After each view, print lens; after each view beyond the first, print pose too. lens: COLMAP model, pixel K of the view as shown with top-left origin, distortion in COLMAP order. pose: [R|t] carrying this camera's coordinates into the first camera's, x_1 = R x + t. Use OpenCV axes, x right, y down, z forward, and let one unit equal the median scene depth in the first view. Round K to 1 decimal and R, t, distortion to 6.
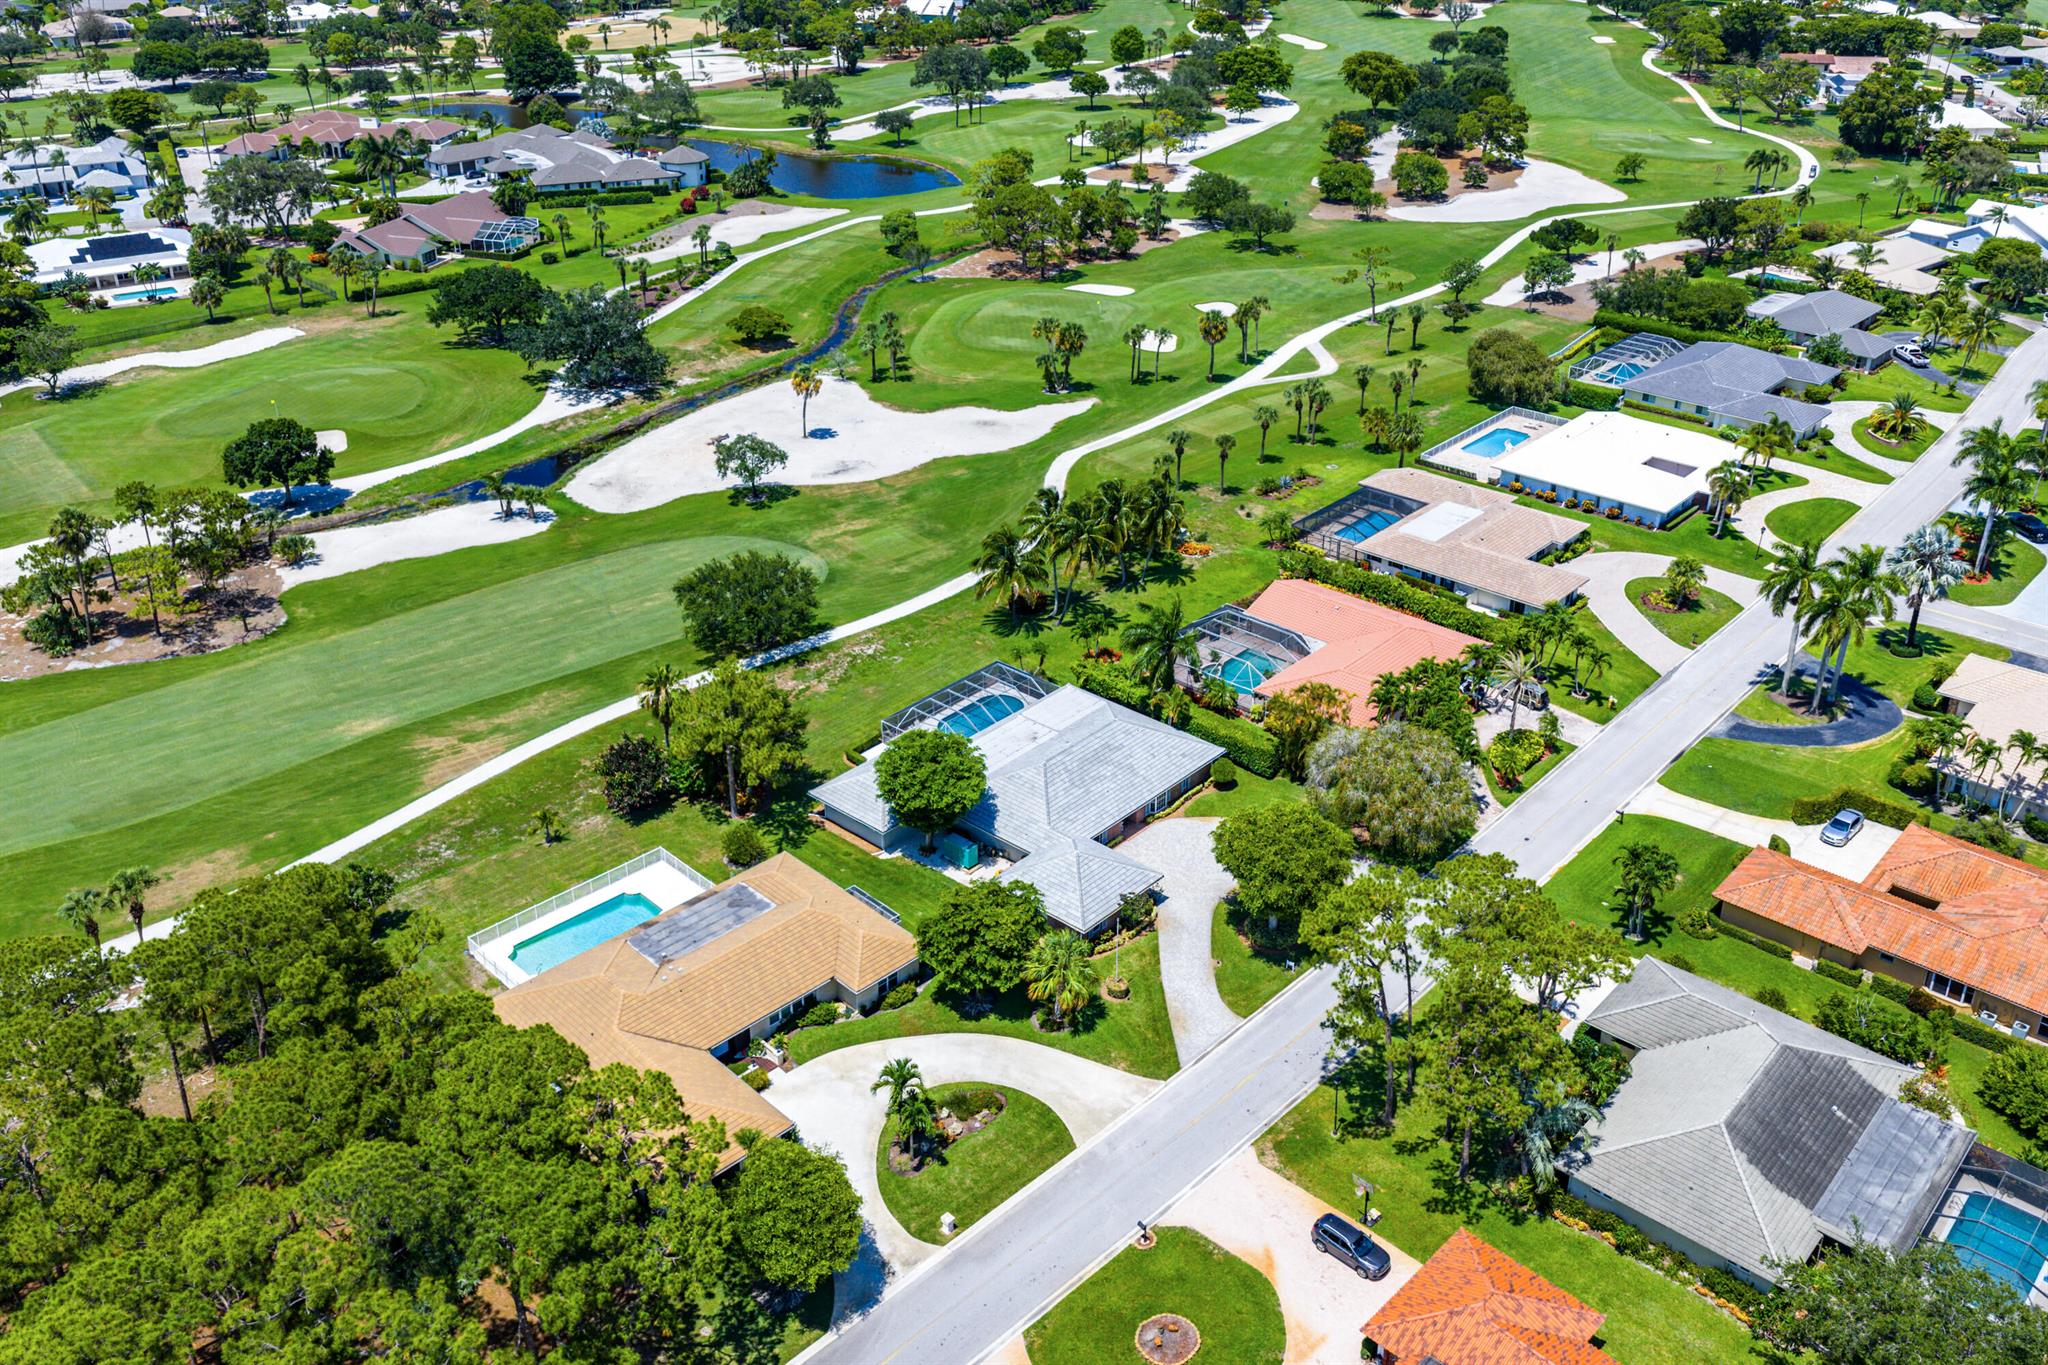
lens RADIAL K [[1675.0, 0, 1022.0], [0, 1675.0, 682.7], [0, 0, 1]] dist [0.027600, -0.005094]
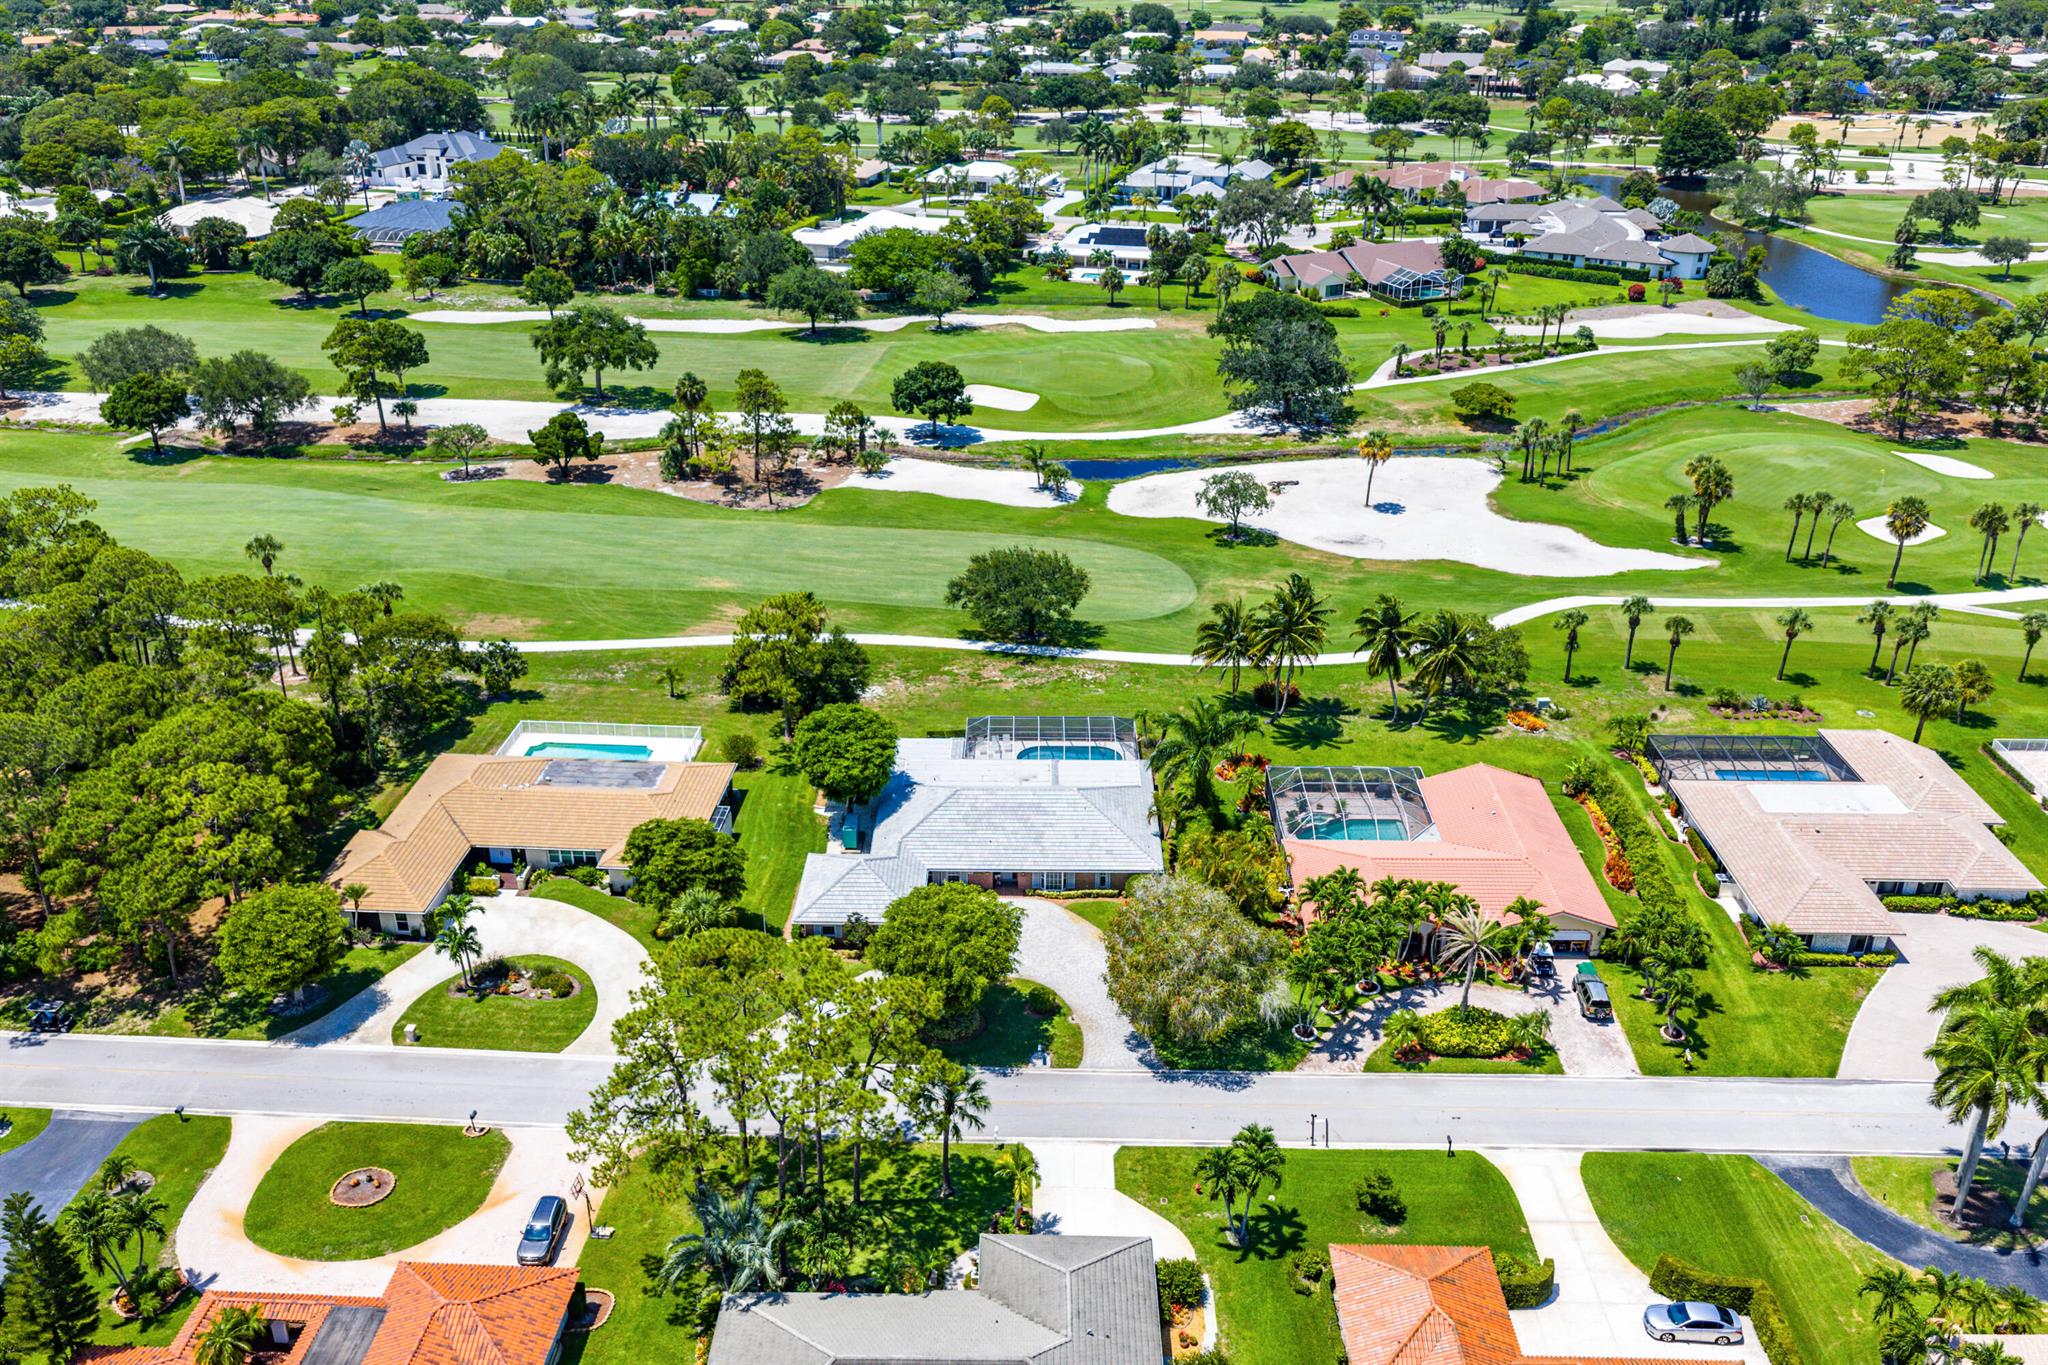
lens RADIAL K [[1675.0, 0, 1021.6], [0, 1675.0, 696.7], [0, 0, 1]] dist [0.027600, -0.005094]
pose [[0.659614, 0.335982, -0.672329, 0.468900], [-0.361106, 0.926184, 0.108564, -0.085064], [0.659176, 0.171172, 0.732248, 0.195162]]
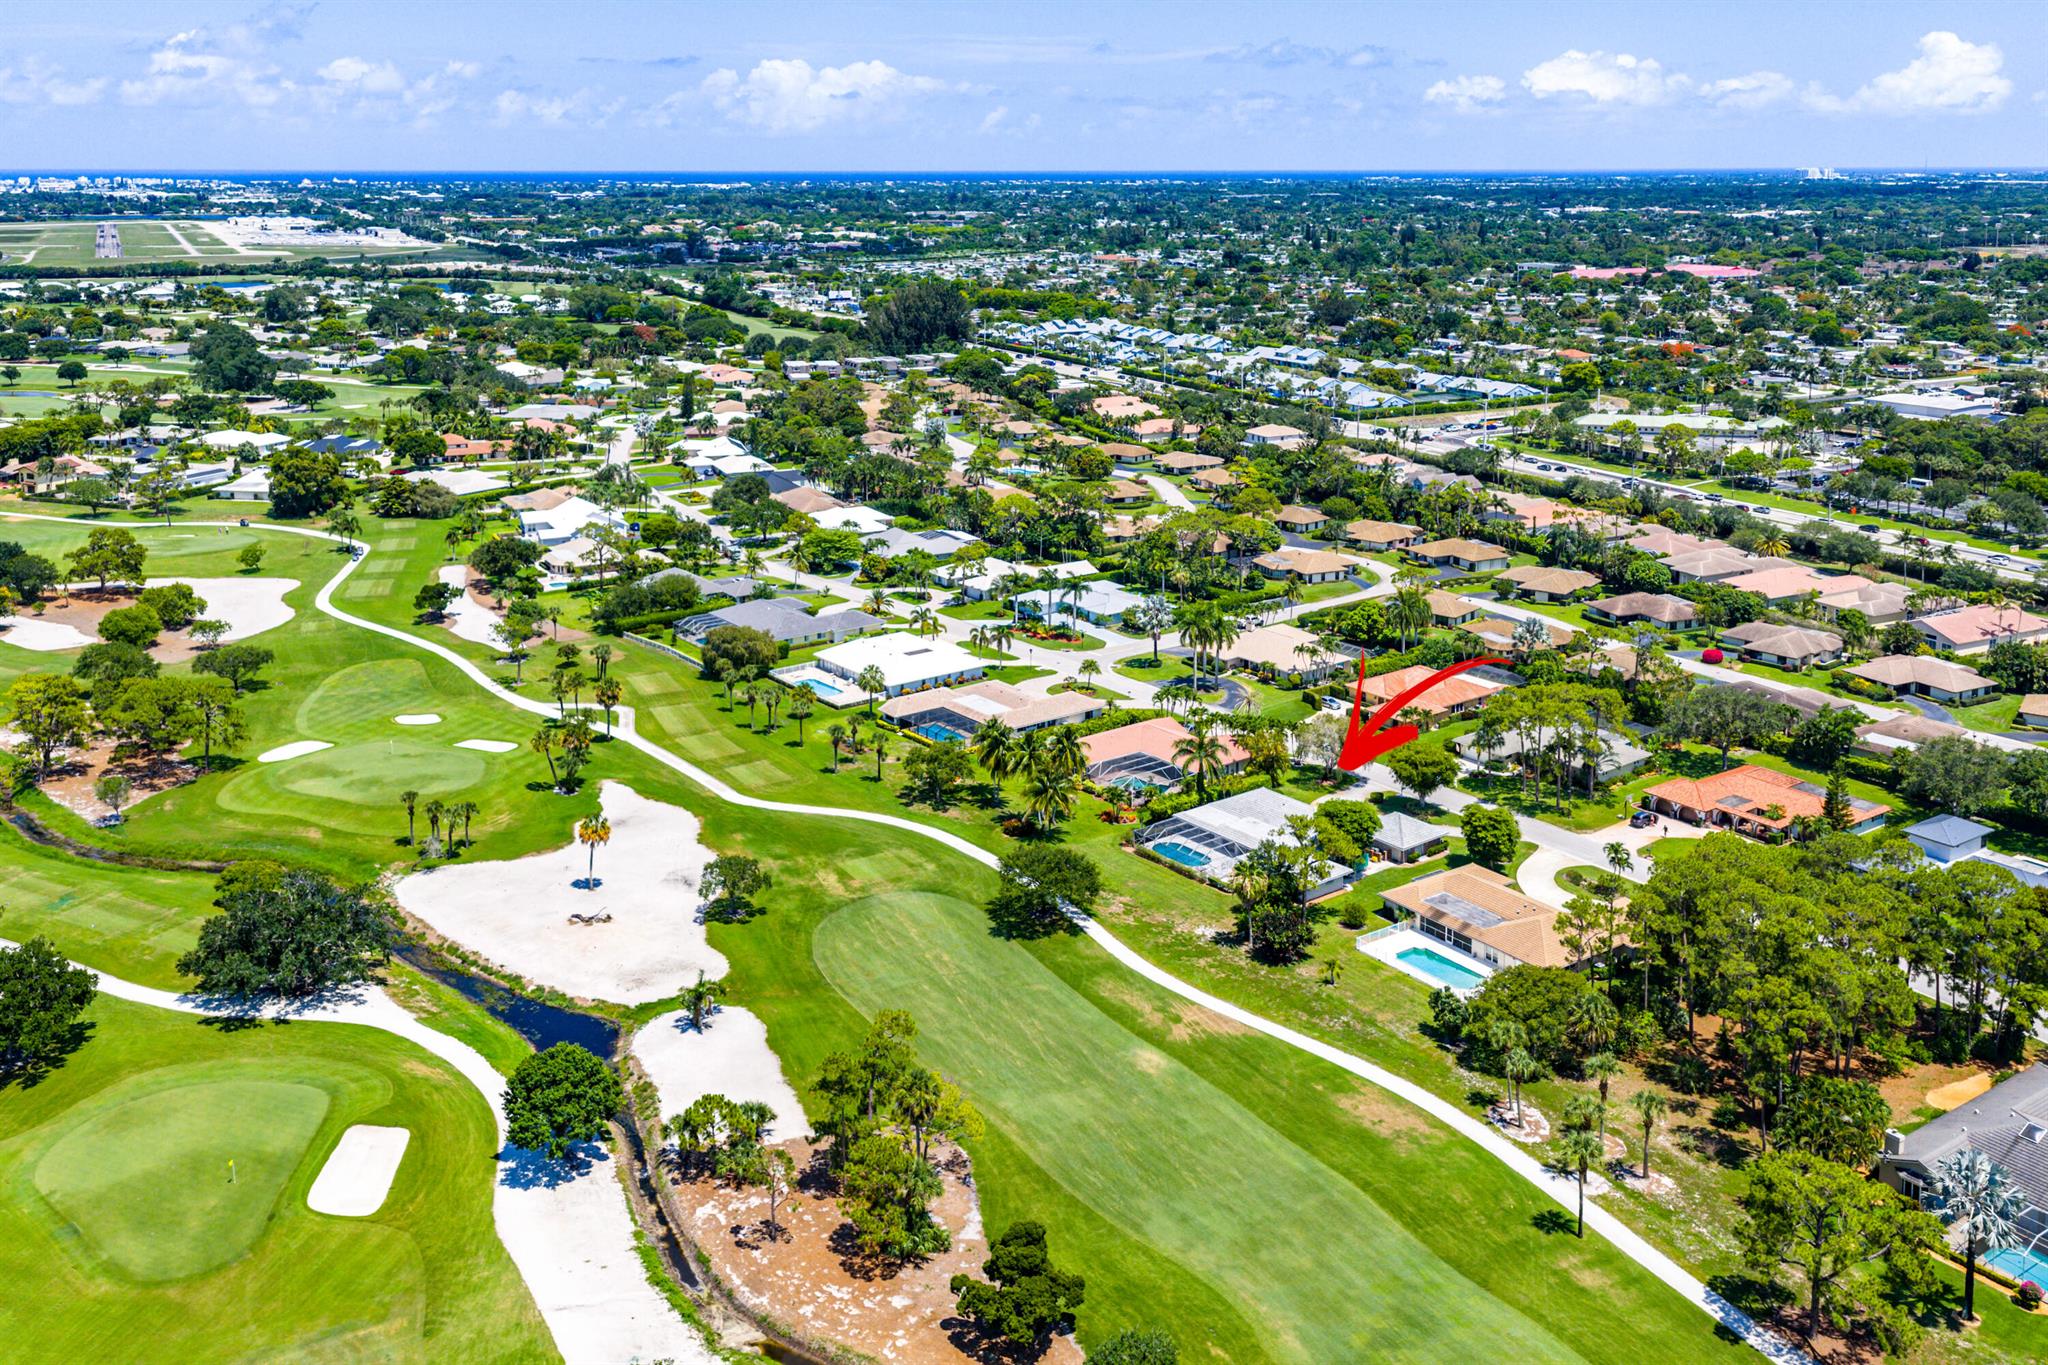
lens RADIAL K [[1675.0, 0, 1021.2], [0, 1675.0, 680.5], [0, 0, 1]] dist [0.027600, -0.005094]
pose [[0.186924, -0.290303, 0.938501, -1.071241], [0.475131, 0.862885, 0.172280, -0.333129], [-0.859831, 0.413708, 0.299226, 0.476105]]
